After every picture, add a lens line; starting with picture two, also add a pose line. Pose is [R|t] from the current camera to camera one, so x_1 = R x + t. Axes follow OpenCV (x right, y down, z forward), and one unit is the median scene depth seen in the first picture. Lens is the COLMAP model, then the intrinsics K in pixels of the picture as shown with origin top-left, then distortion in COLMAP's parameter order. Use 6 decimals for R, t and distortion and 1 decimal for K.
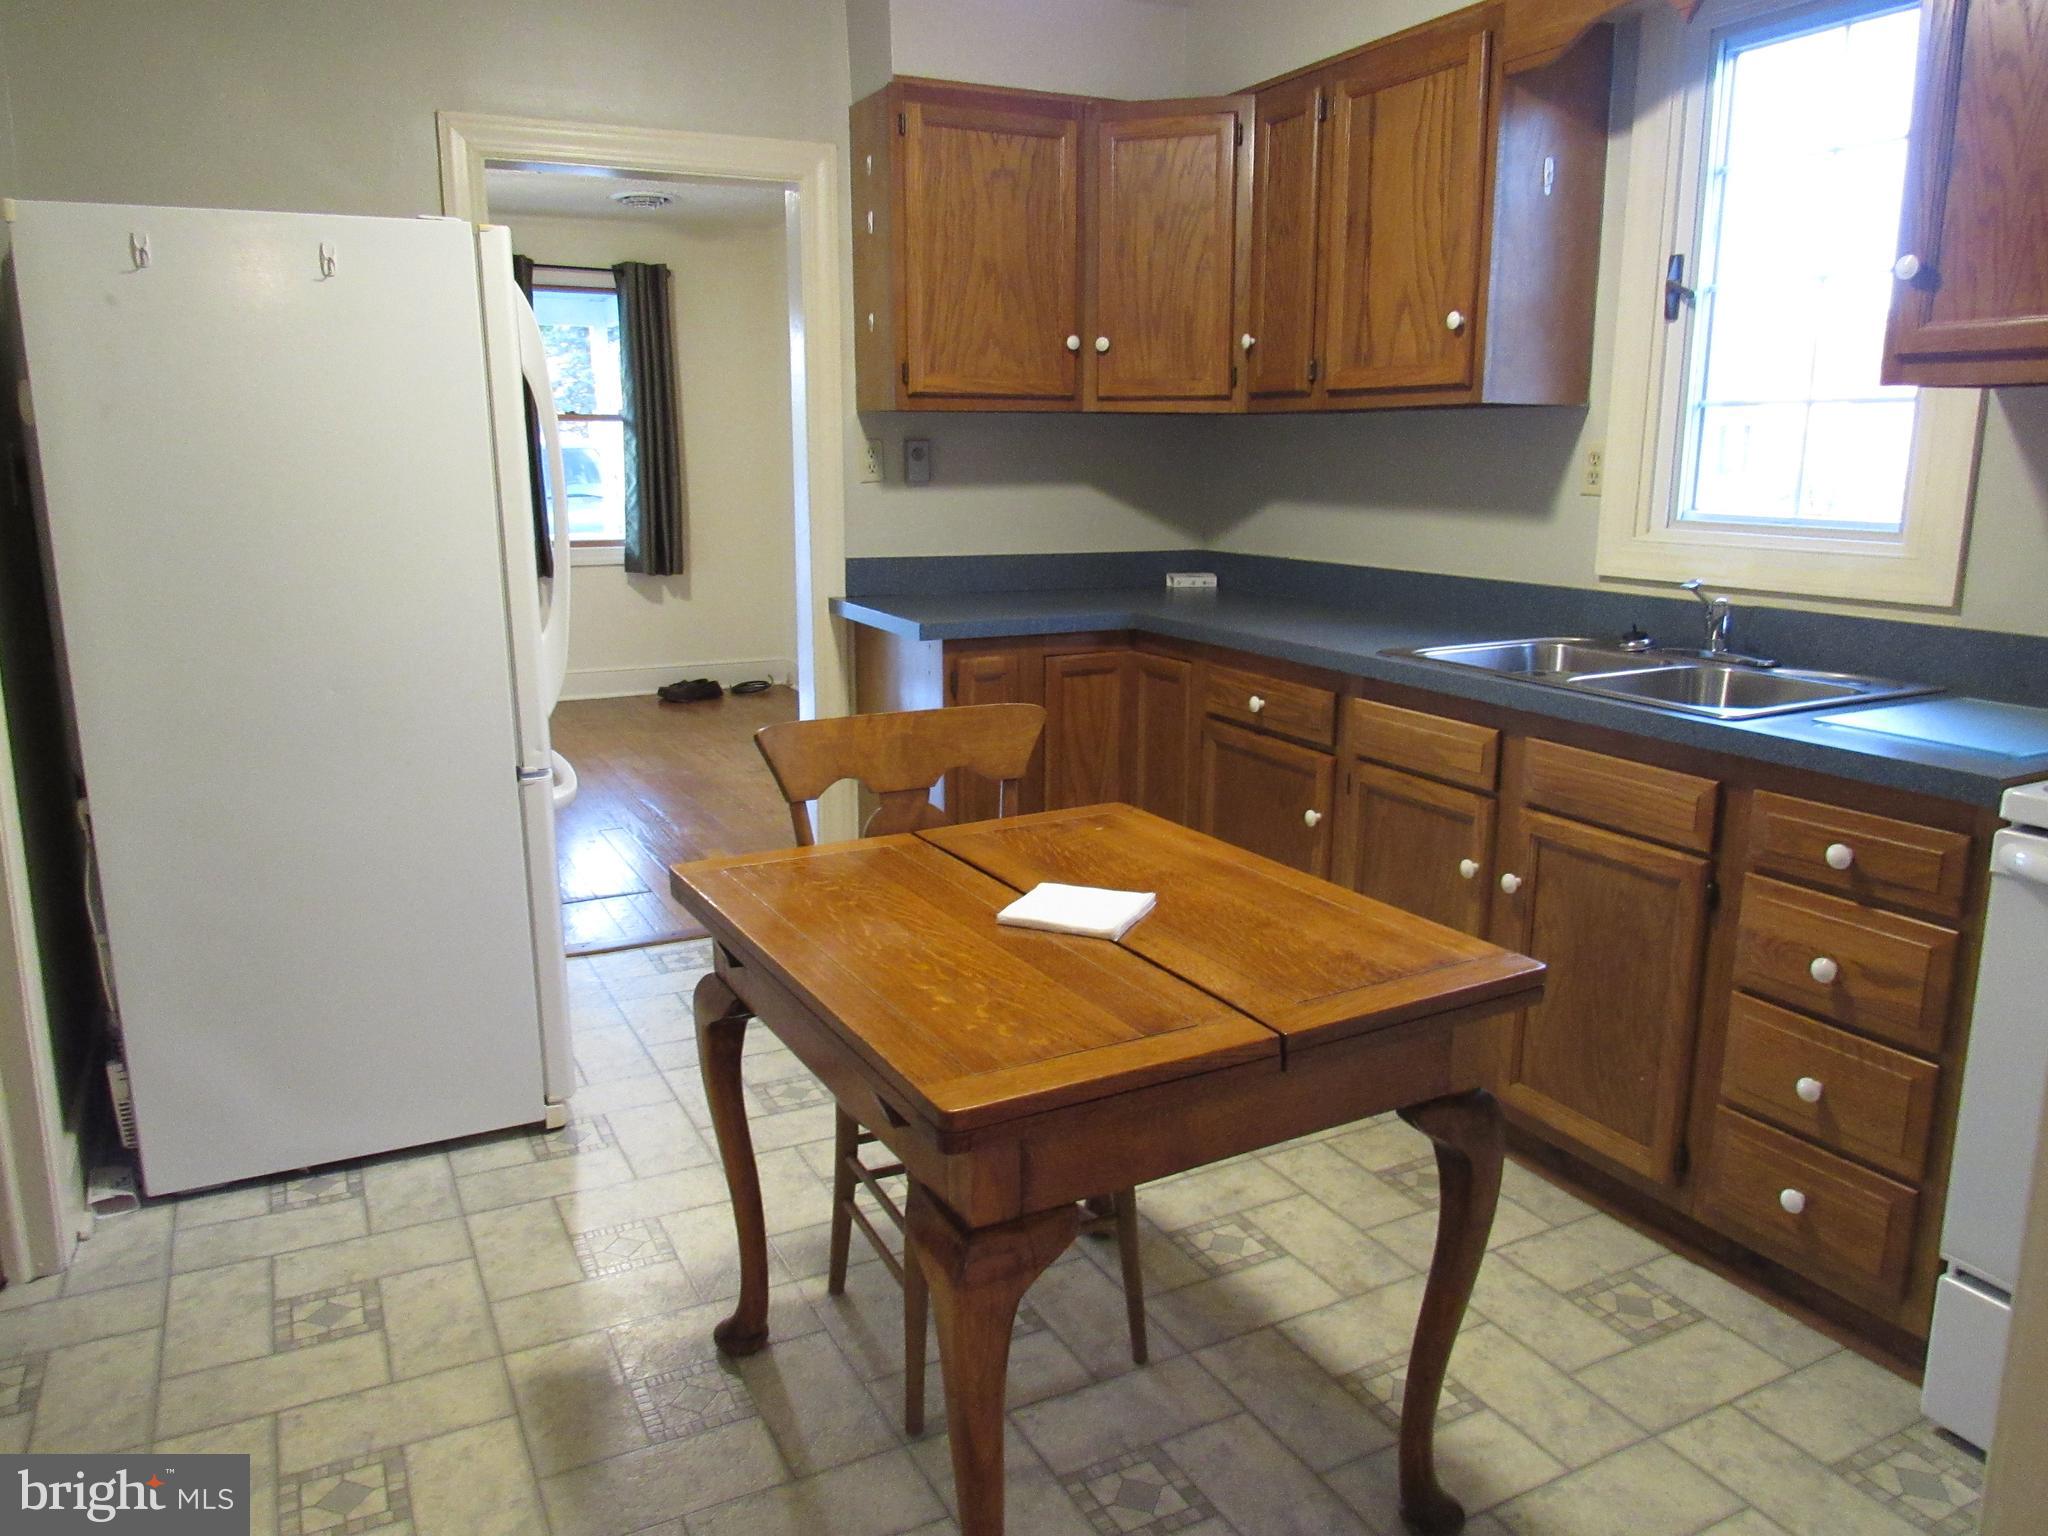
lens RADIAL K [[1422.5, 0, 1015.8], [0, 1422.5, 760.6], [0, 0, 1]] dist [-0.031968, -0.001383]
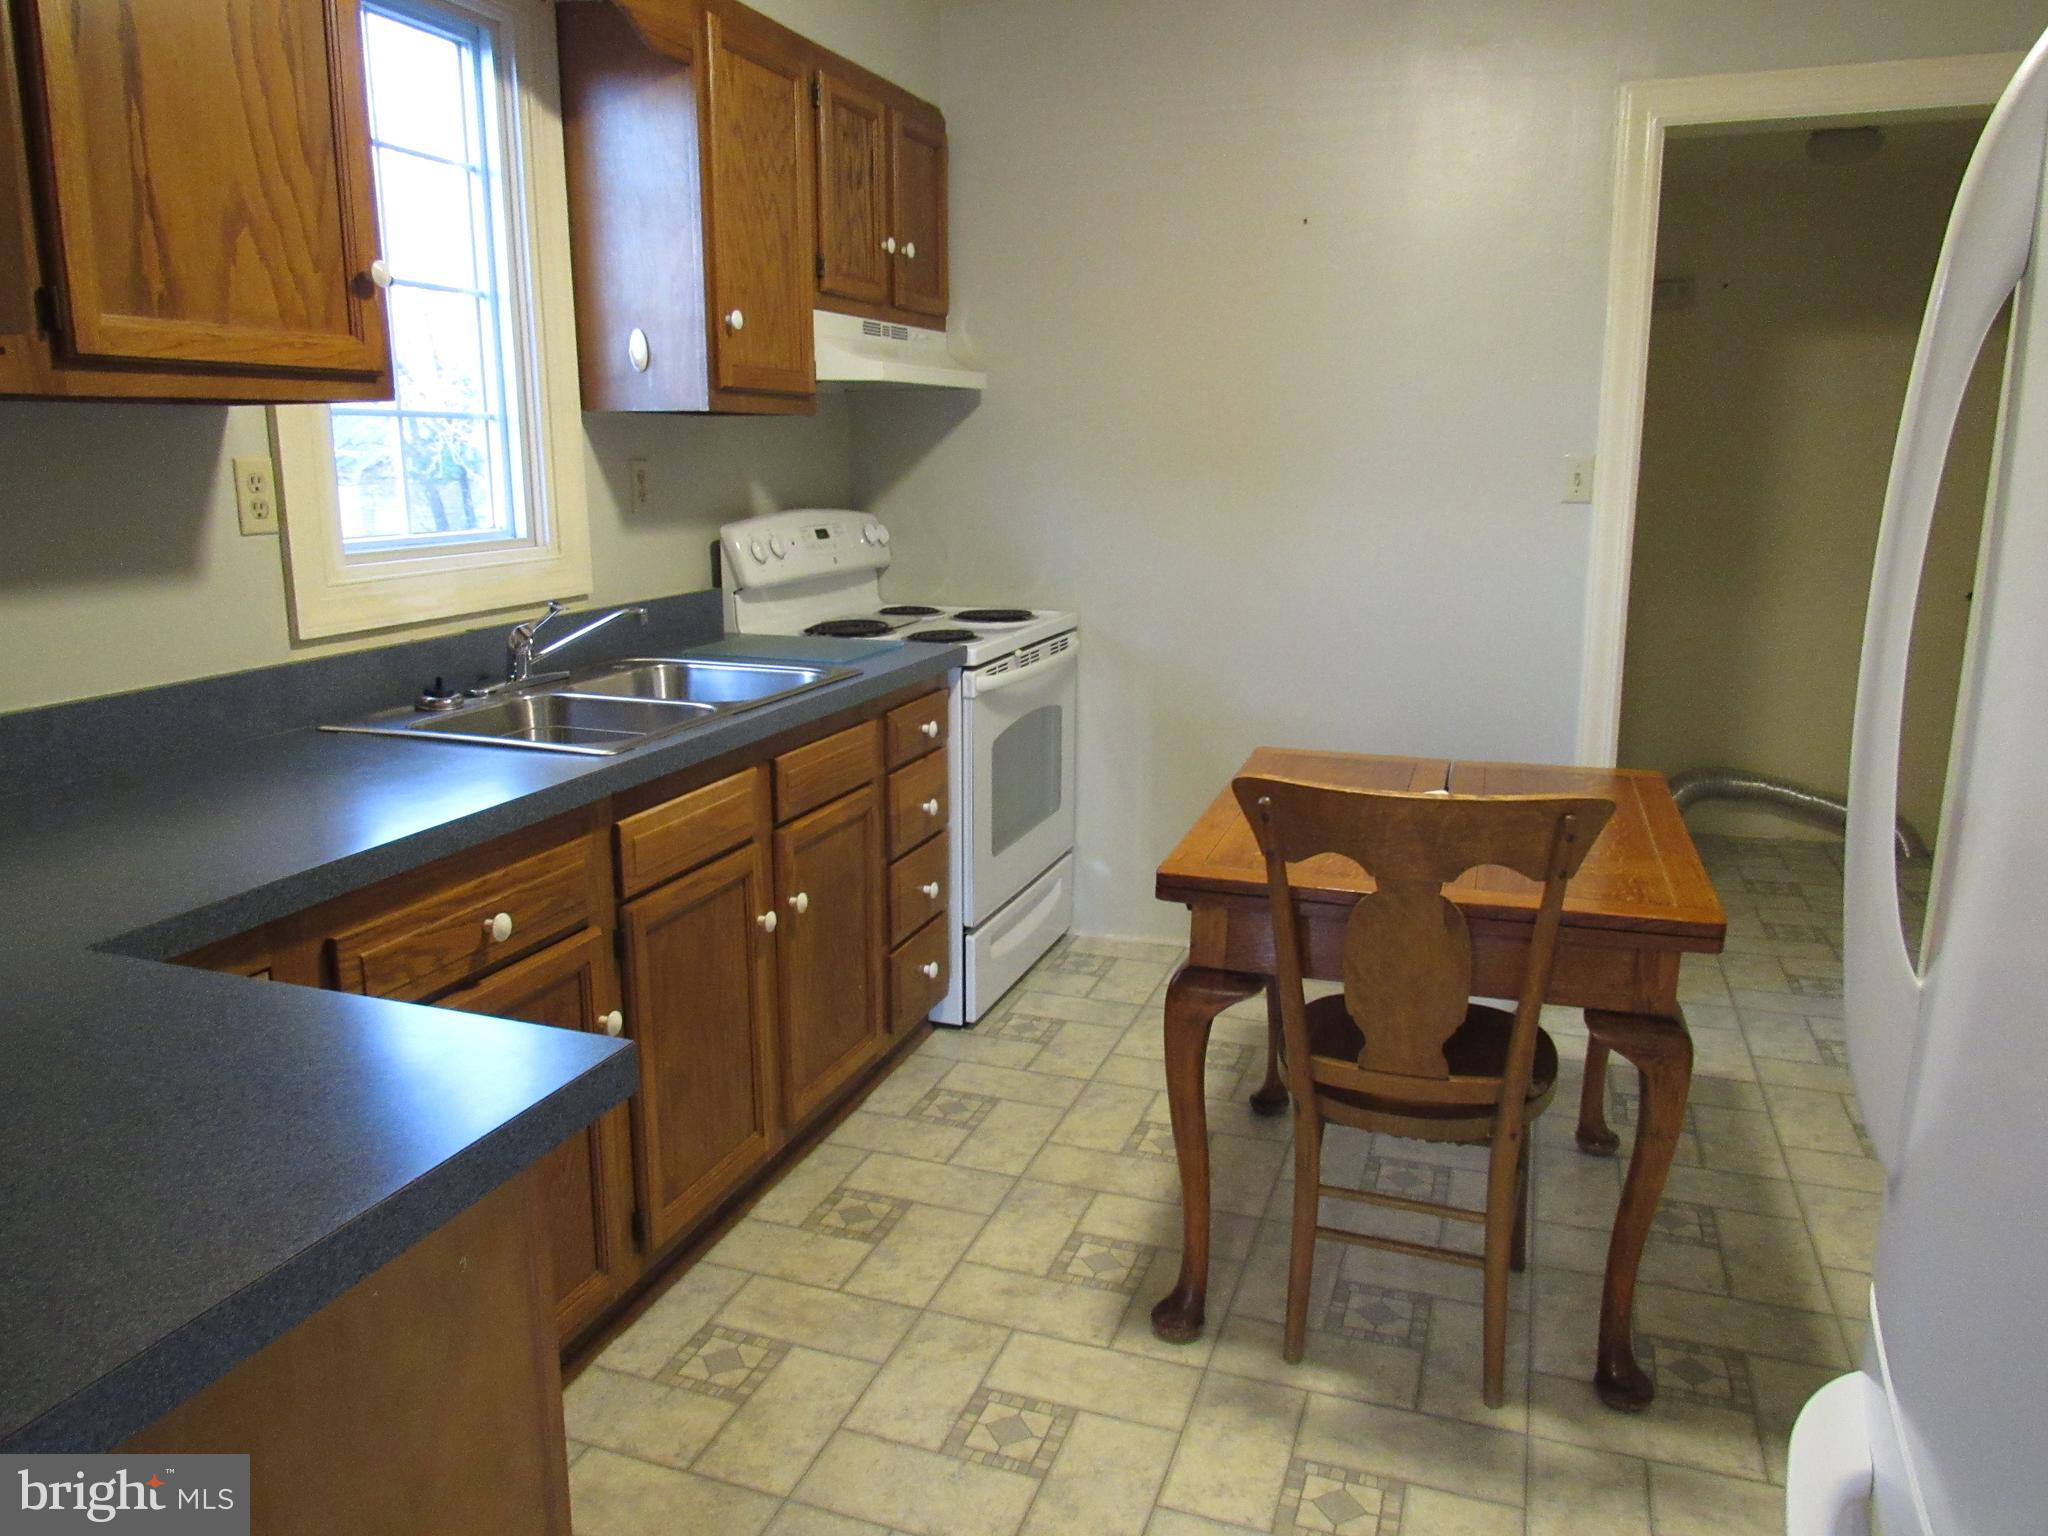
lens RADIAL K [[1422.5, 0, 1015.8], [0, 1422.5, 760.6], [0, 0, 1]] dist [-0.031968, -0.001383]
pose [[-0.677180, -0.149833, 0.720401, -0.448216], [0.164313, 0.923534, 0.346536, -0.320401], [-0.717237, 0.353038, -0.600779, 1.435155]]
